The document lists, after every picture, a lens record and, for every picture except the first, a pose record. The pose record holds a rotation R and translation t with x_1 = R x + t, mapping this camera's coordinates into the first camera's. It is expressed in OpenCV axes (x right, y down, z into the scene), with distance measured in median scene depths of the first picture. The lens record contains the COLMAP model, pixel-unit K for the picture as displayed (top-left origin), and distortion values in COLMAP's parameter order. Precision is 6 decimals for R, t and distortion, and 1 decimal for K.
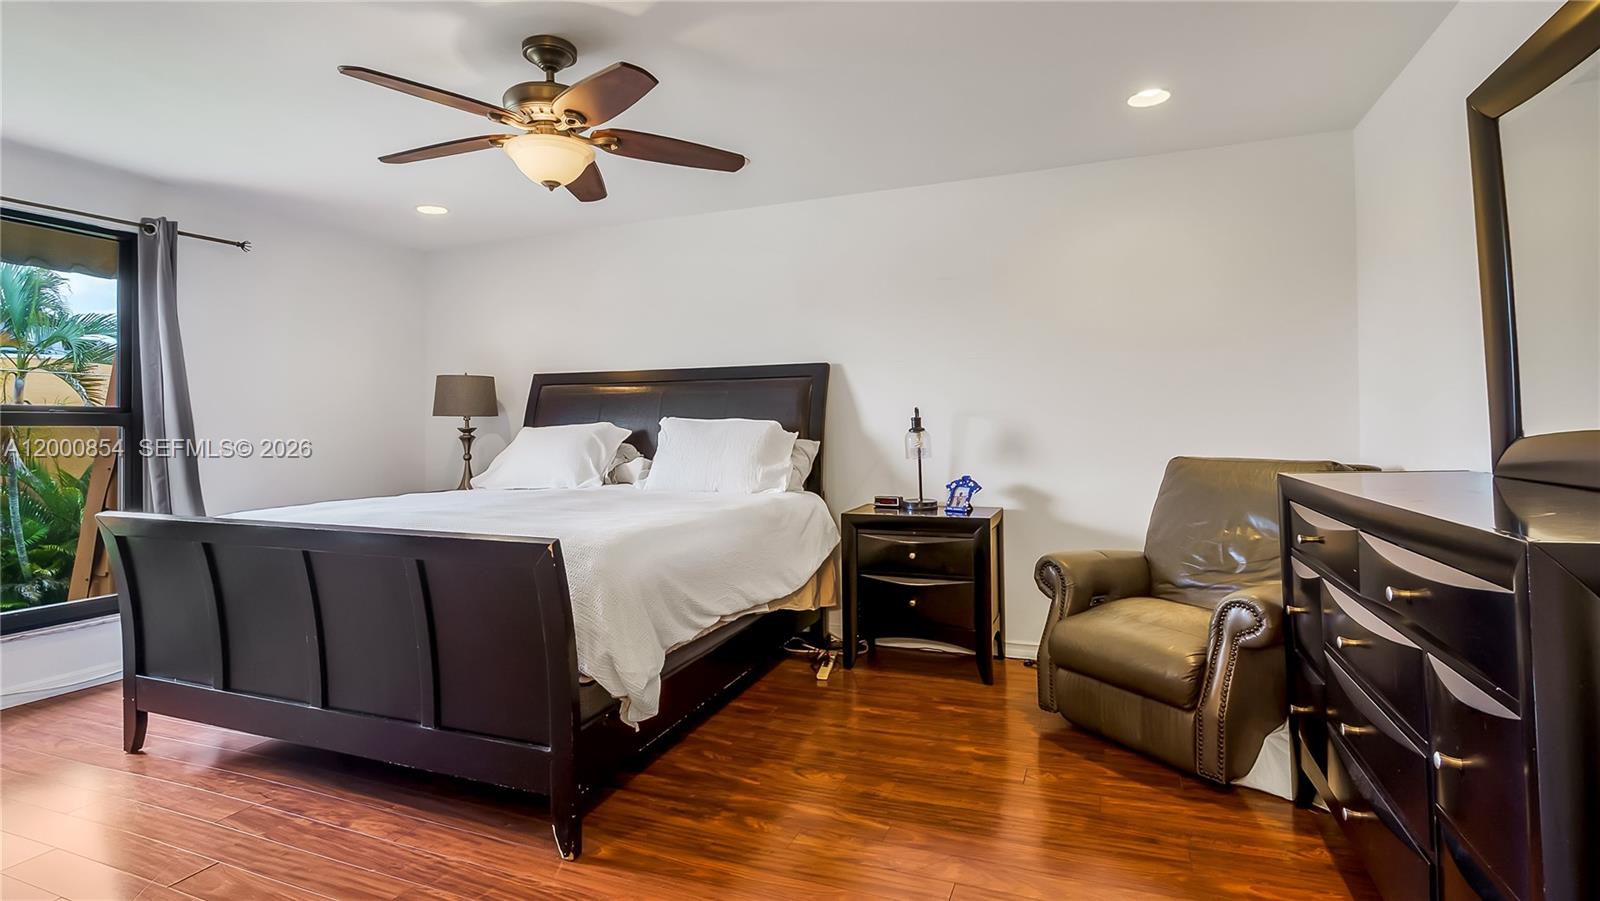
lens RADIAL K [[779.9, 0, 801.1], [0, 779.9, 416.9], [0, 0, 1]] dist [-0.004482, -0.000616]
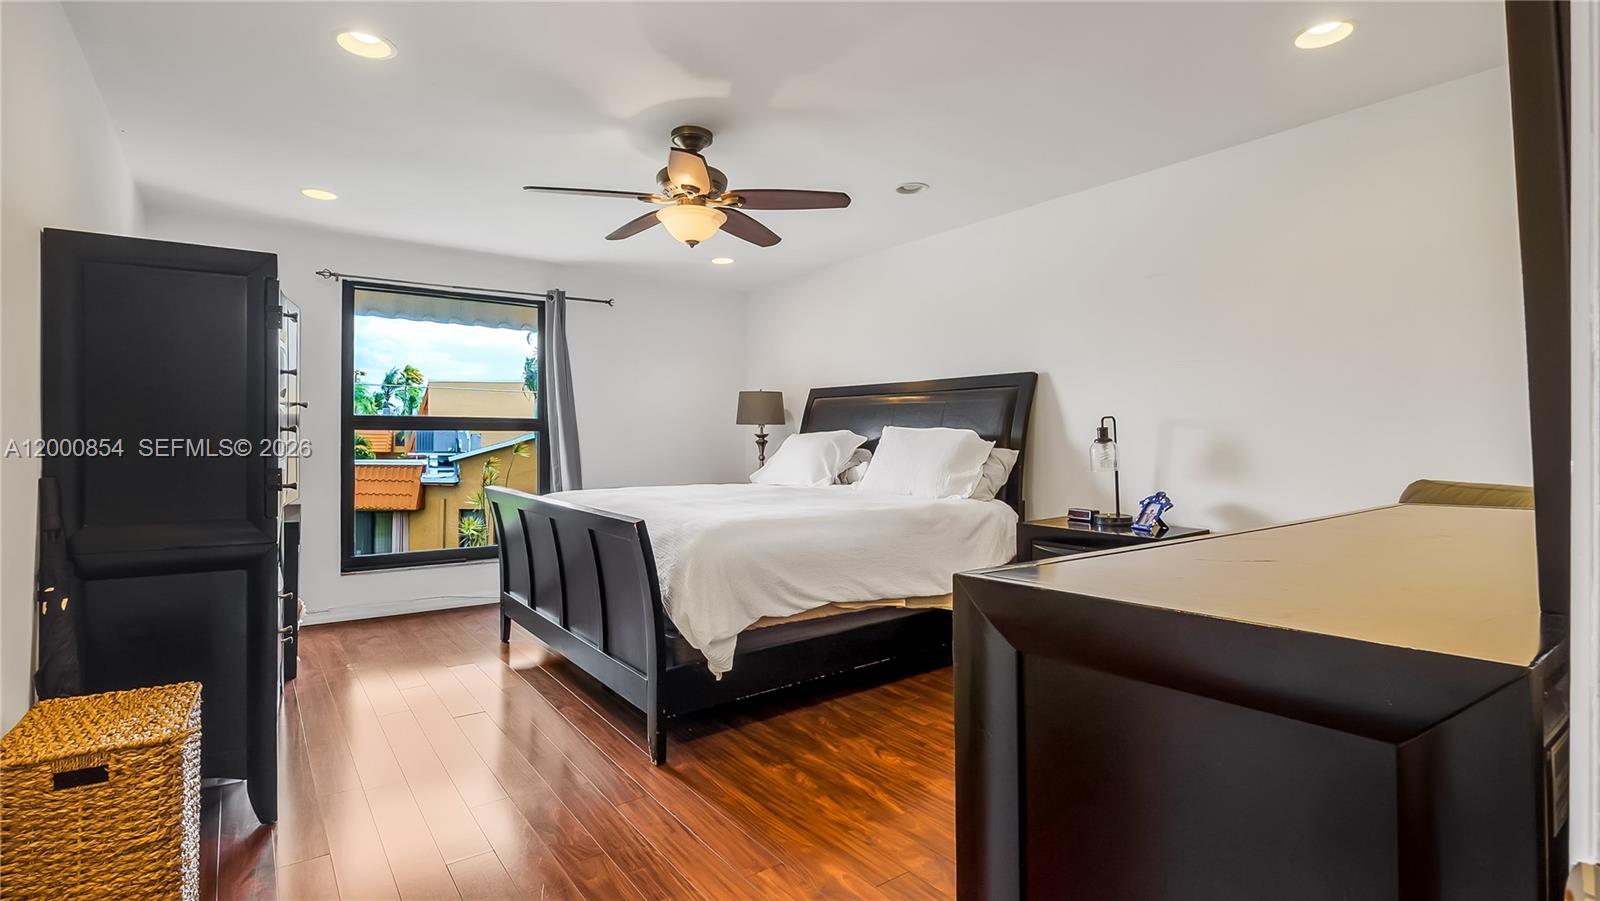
lens RADIAL K [[750.3, 0, 799.0], [0, 750.3, 435.7], [0, 0, 1]] dist [-0.001809, -0.000010]
pose [[0.848656, 0.009994, -0.528851, 0.314010], [-0.001214, 0.999856, 0.016946, -0.004019], [0.528944, -0.013739, 0.848546, 0.034859]]
